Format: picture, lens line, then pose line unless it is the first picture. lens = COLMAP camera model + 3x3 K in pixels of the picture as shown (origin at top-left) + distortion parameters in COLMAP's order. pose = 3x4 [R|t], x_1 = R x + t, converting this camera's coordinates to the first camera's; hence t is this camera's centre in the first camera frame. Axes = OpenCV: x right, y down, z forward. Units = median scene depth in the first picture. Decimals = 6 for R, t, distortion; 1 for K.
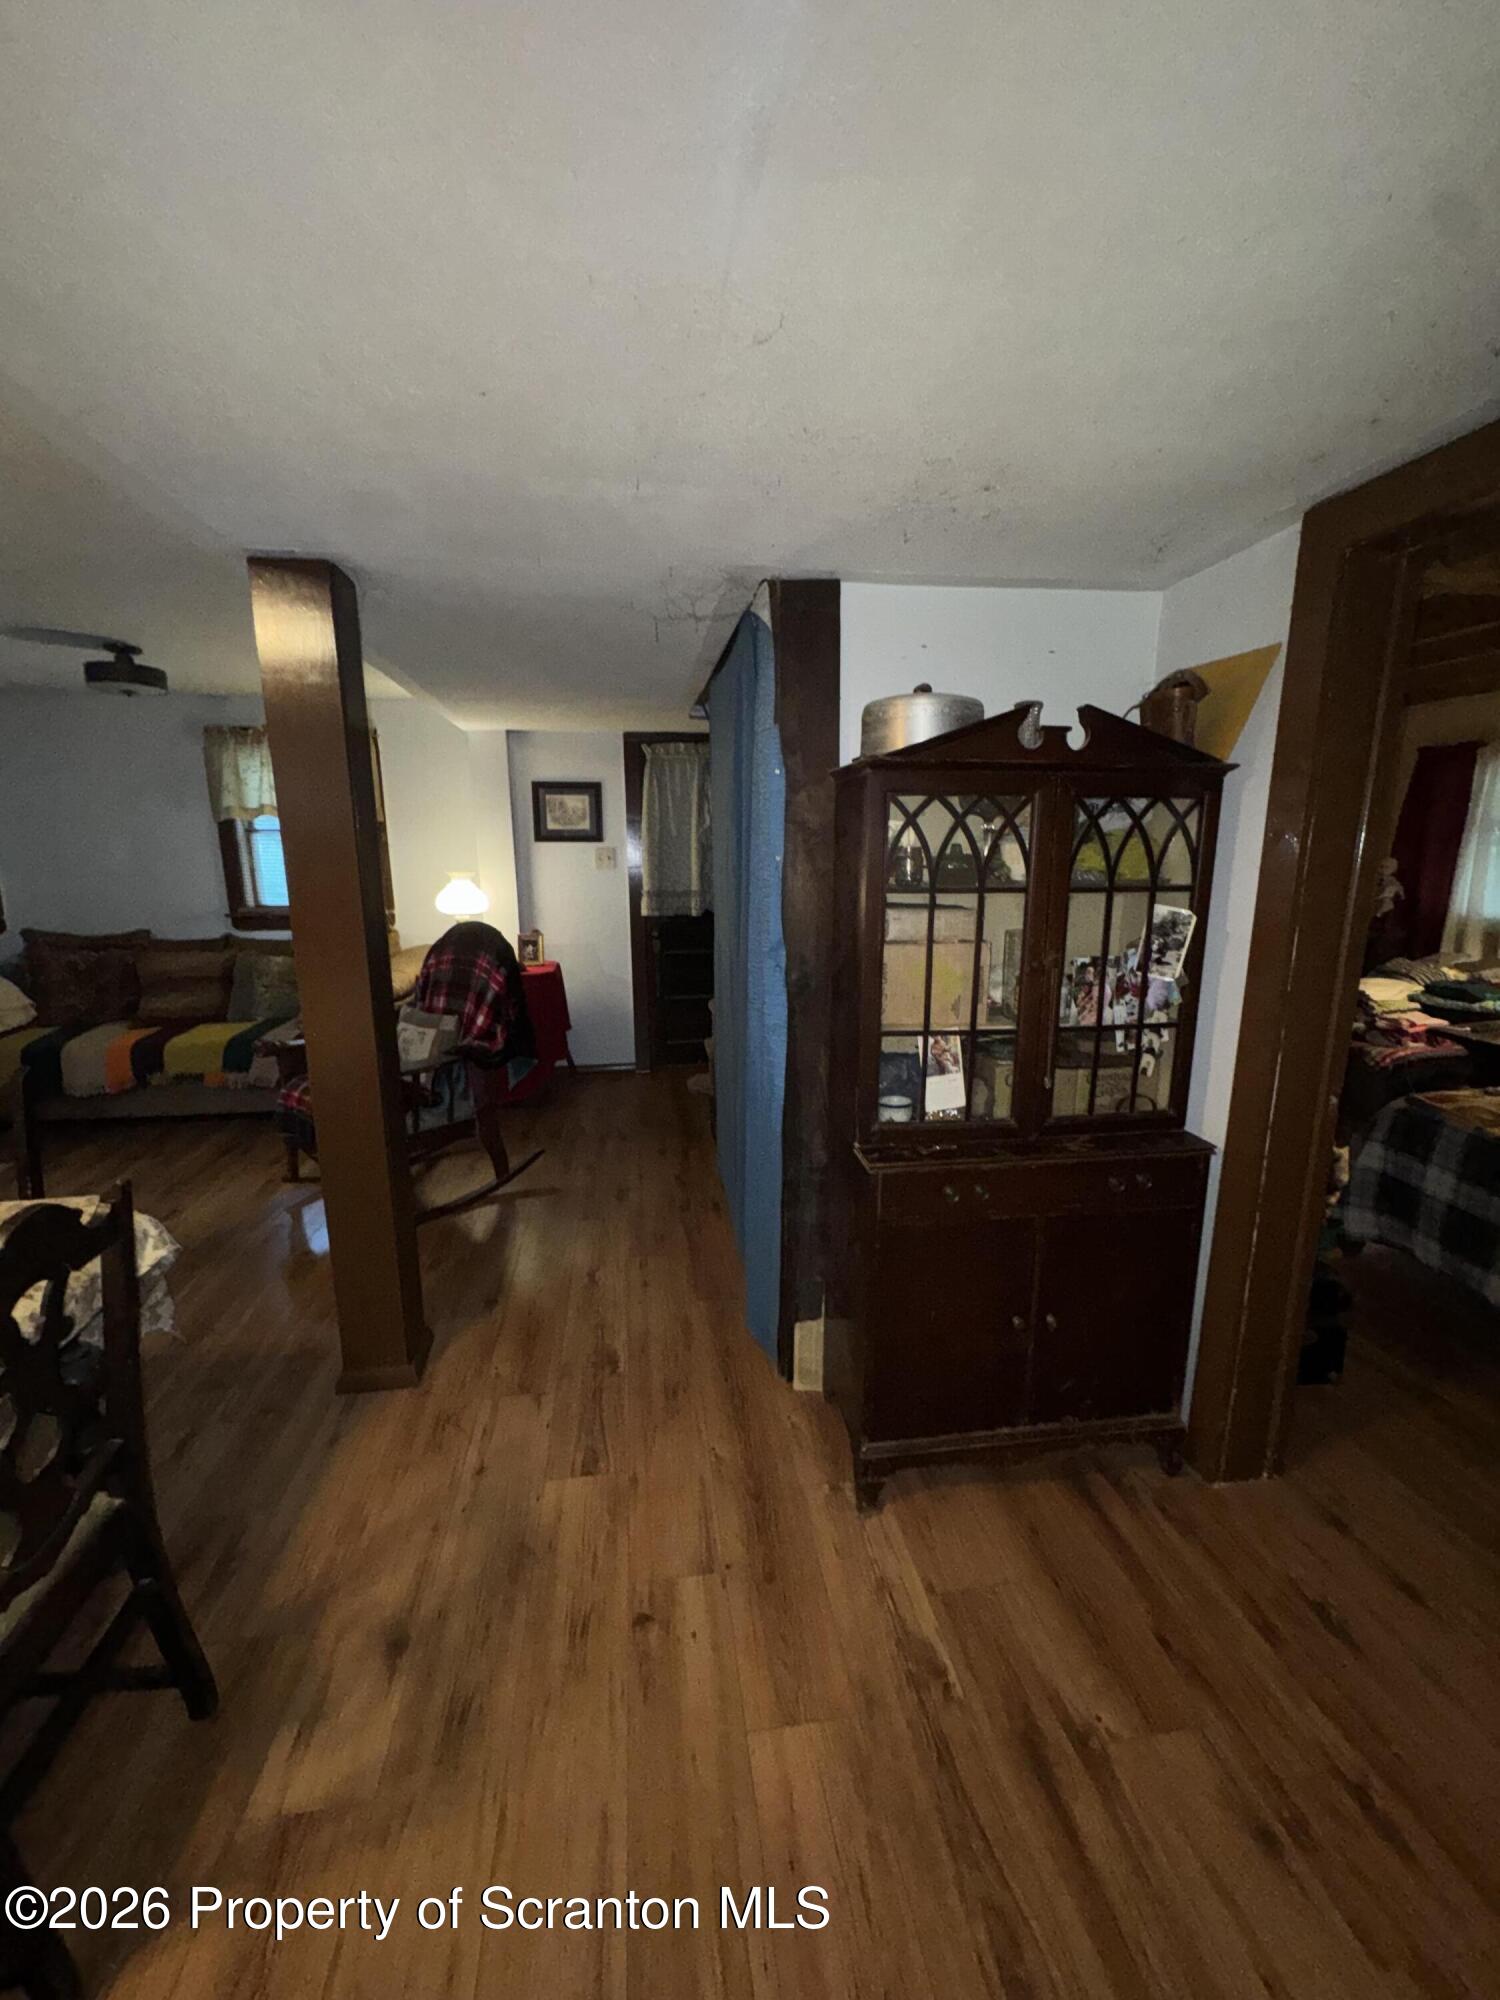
lens RADIAL K [[799.0, 0, 749.8], [0, 799.0, 998.3], [0, 0, 1]] dist [-0.004250, 0.000468]
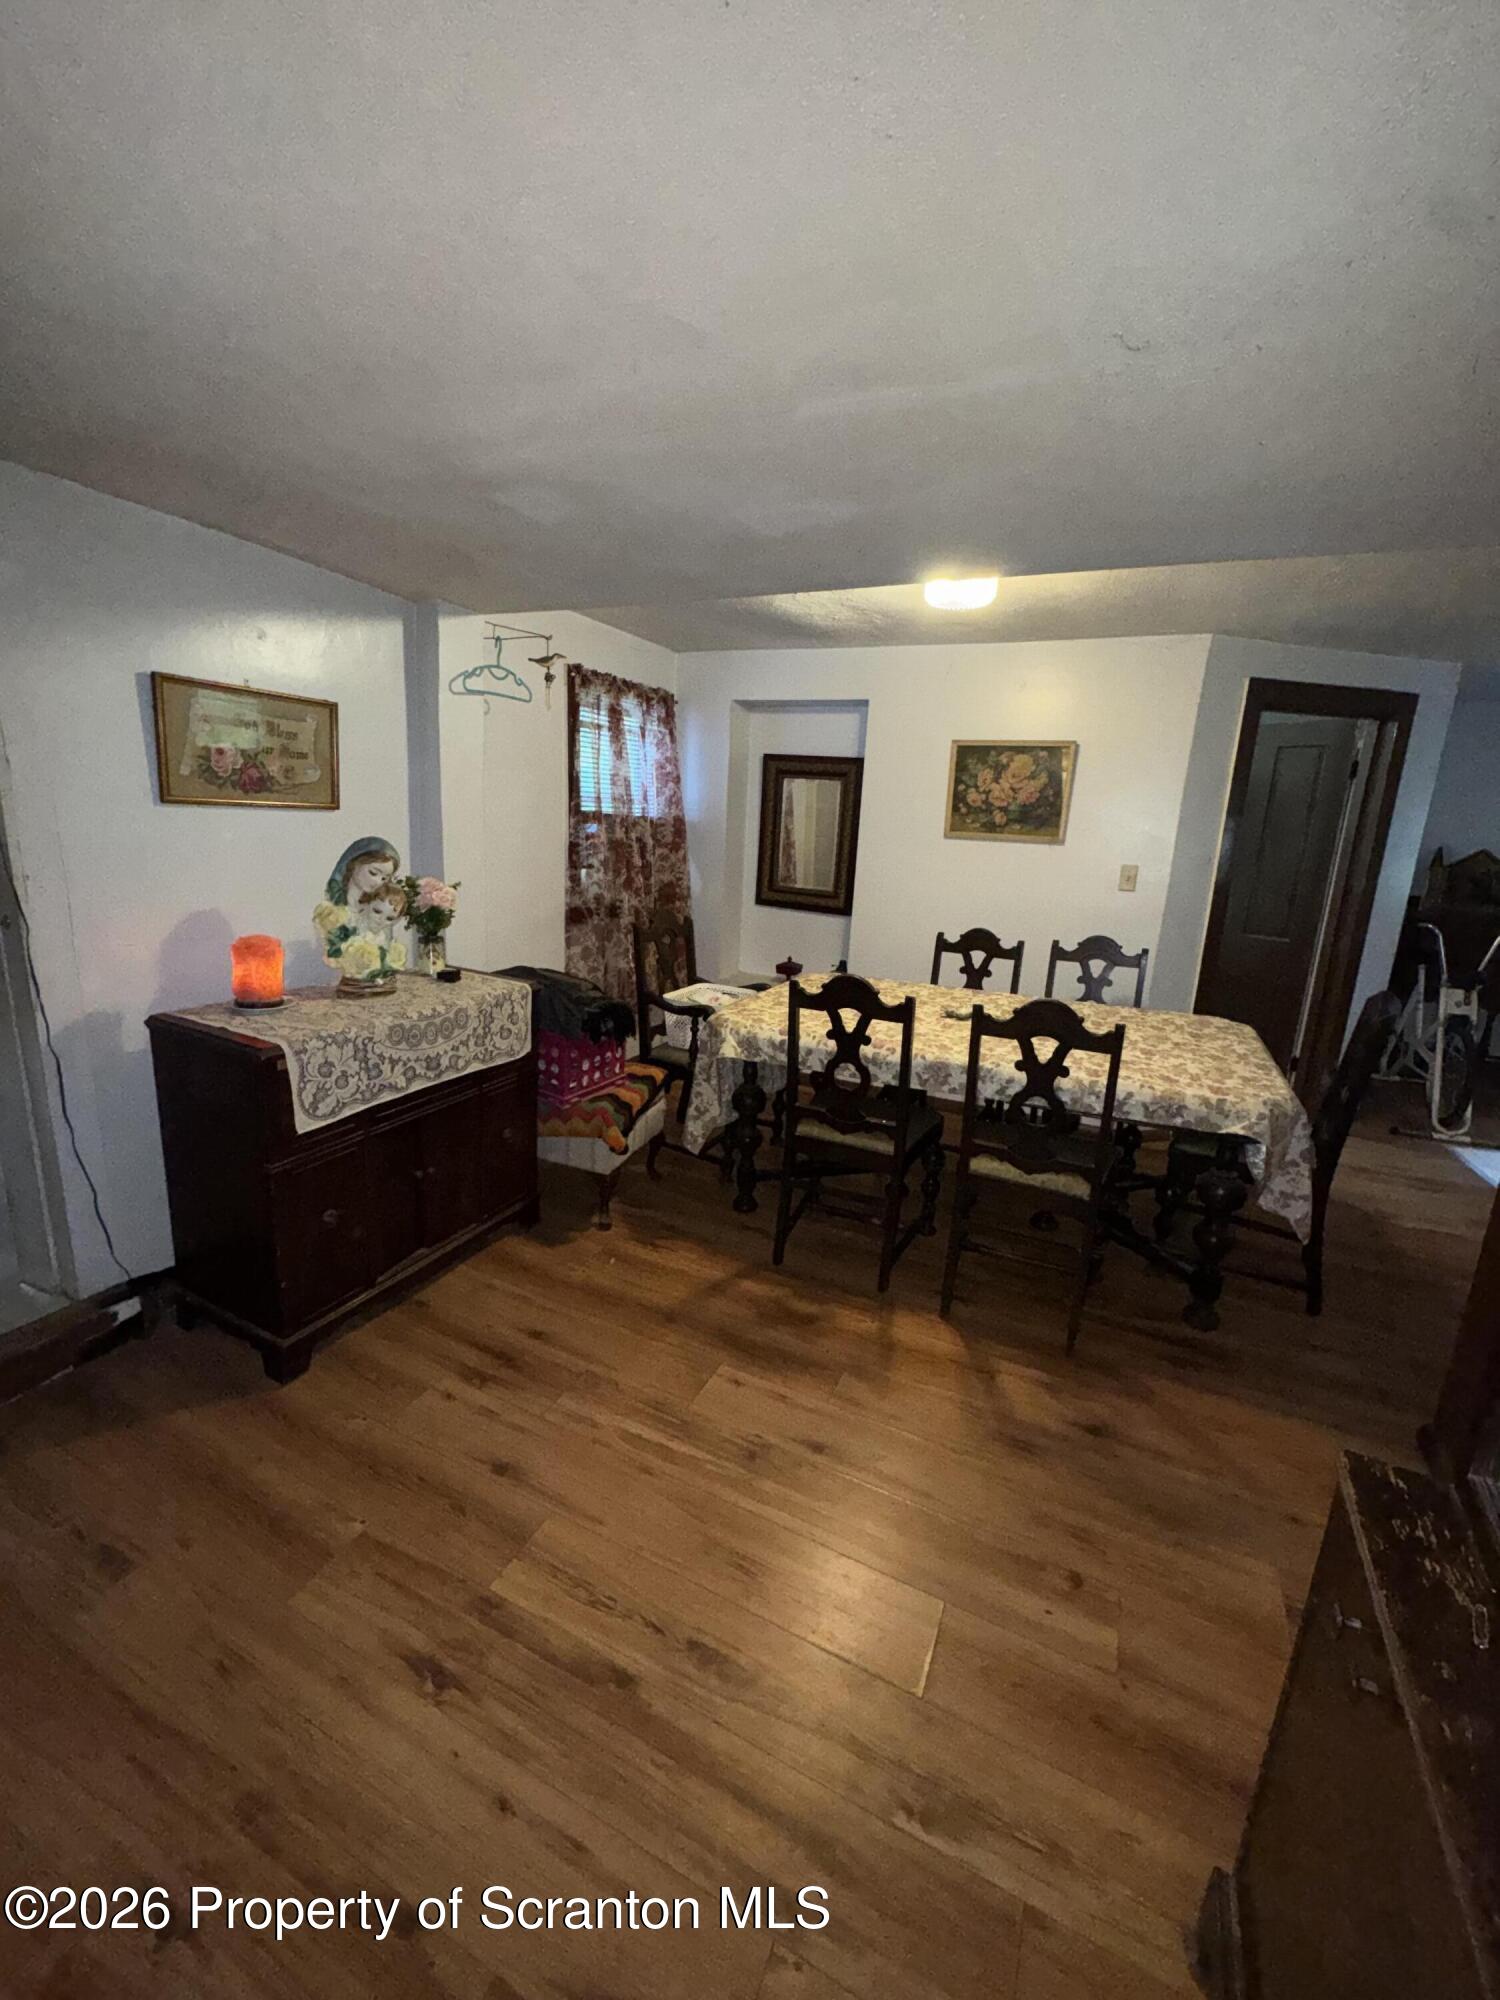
lens RADIAL K [[799.0, 0, 749.7], [0, 799.0, 1002.6], [0, 0, 1]] dist [-0.004250, 0.000468]
pose [[-0.557727, 0.179801, -0.810316, 0.383901], [-0.199362, 0.918659, 0.341059, -0.087356], [0.805726, 0.351764, -0.476516, 0.418671]]
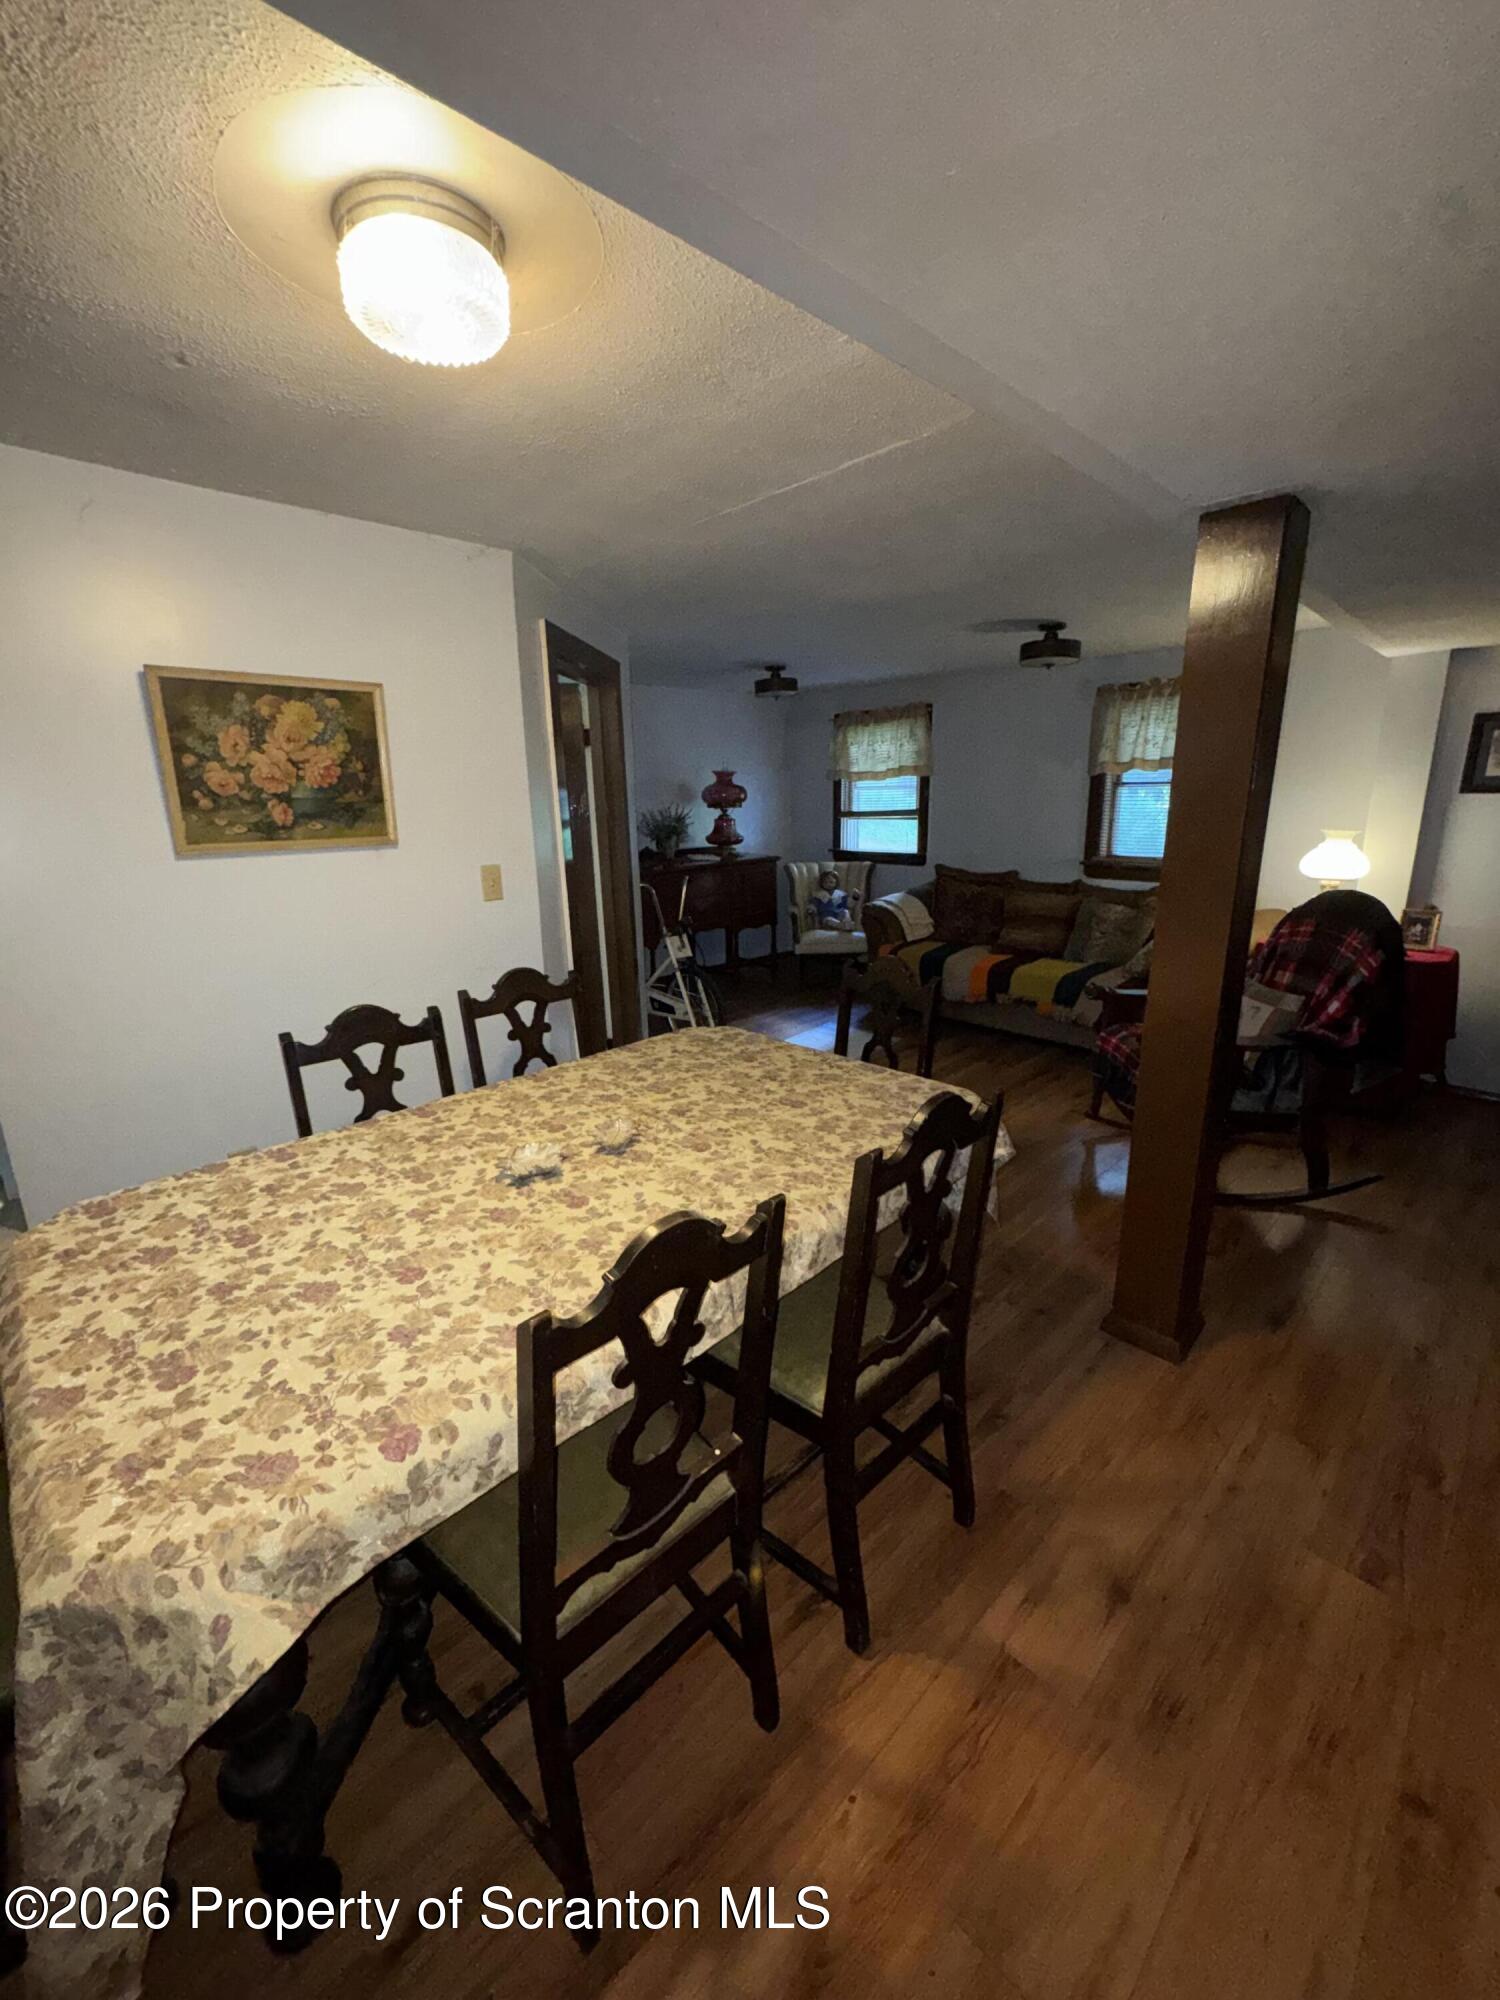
lens RADIAL K [[799.0, 0, 750.0], [0, 799.0, 1000.1], [0, 0, 1]] dist [-0.004250, 0.000468]
pose [[0.580136, 0.197909, -0.790110, -0.025631], [-0.146253, 0.979577, 0.137981, -0.006610], [0.801282, 0.035508, 0.597233, -0.014505]]
